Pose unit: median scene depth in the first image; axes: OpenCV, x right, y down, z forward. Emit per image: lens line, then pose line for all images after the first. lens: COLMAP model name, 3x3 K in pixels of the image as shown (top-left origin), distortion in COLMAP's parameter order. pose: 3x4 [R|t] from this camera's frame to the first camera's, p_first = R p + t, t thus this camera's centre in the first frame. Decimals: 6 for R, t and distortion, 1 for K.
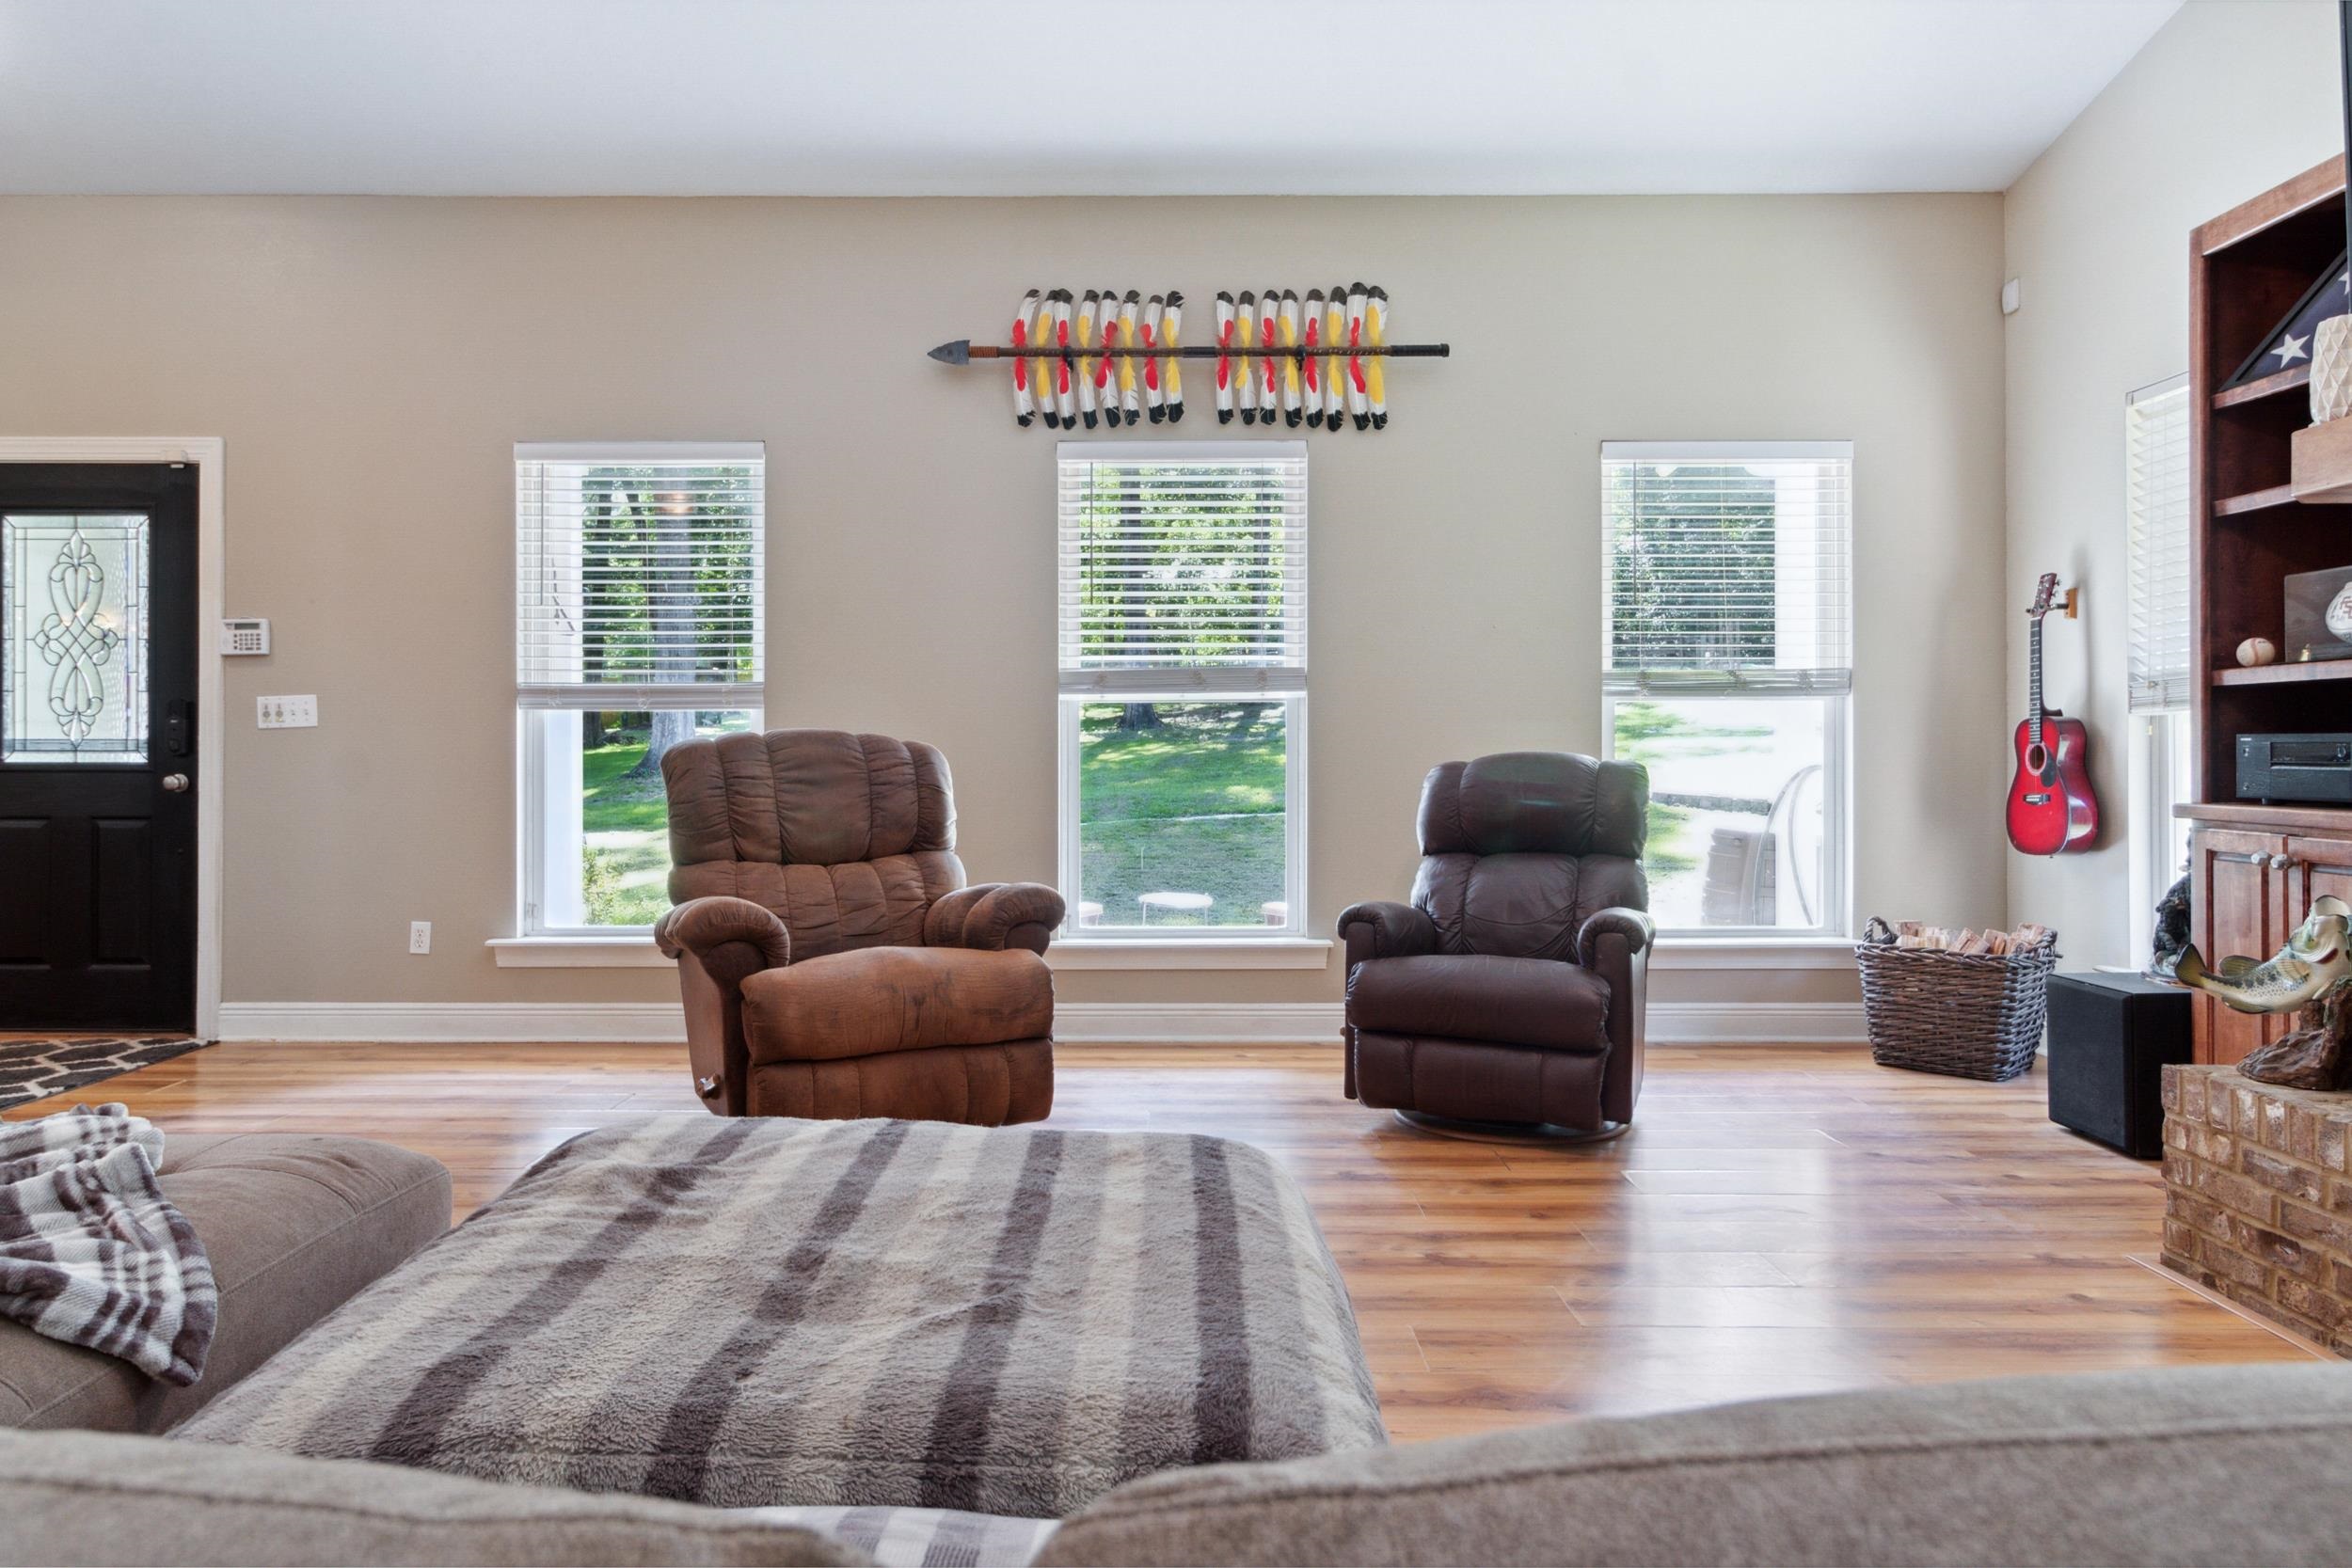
lens RADIAL K [[1526.4, 0, 1148.6], [0, 1526.4, 743.6], [0, 0, 1]] dist [0.011175, -0.002218]
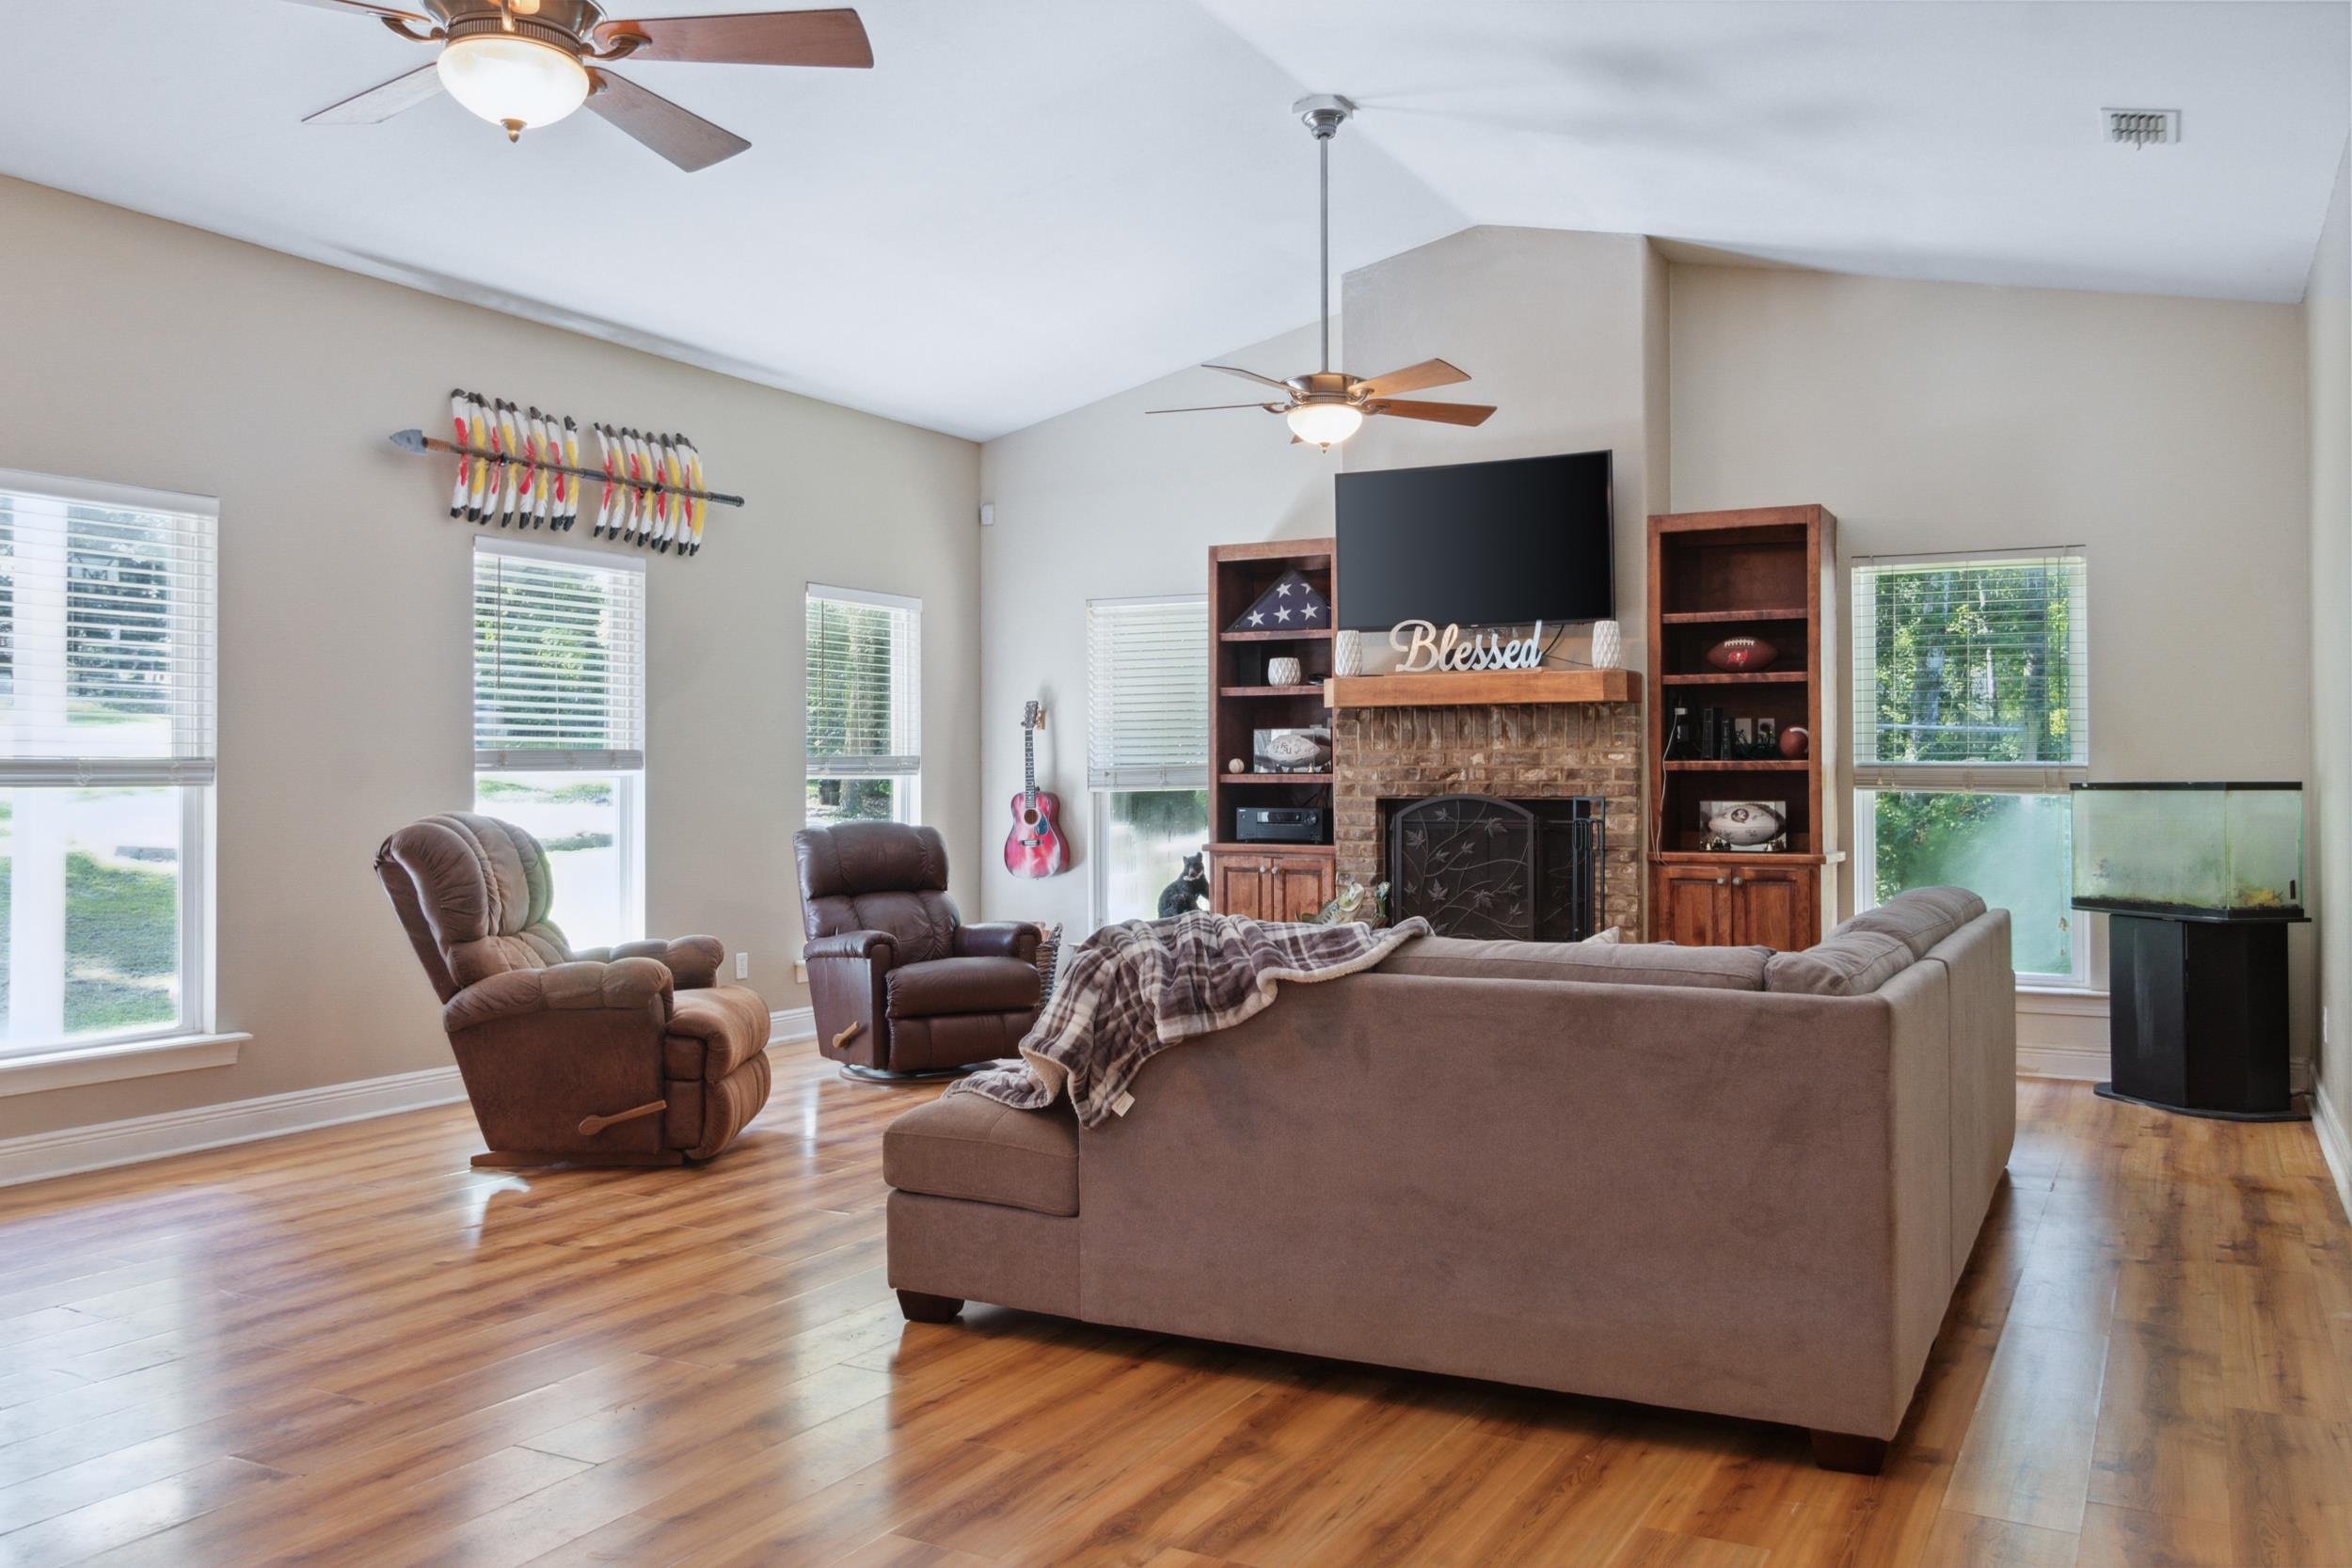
lens RADIAL K [[1875.7, 0, 1180.5], [0, 1875.7, 743.6], [0, 0, 1]] dist [0.002524, -0.007869]
pose [[0.471648, 0.016820, 0.881626, -0.995961], [-0.004770, 0.999852, -0.016524, -0.033255], [-0.881774, 0.003589, 0.471659, -0.053746]]
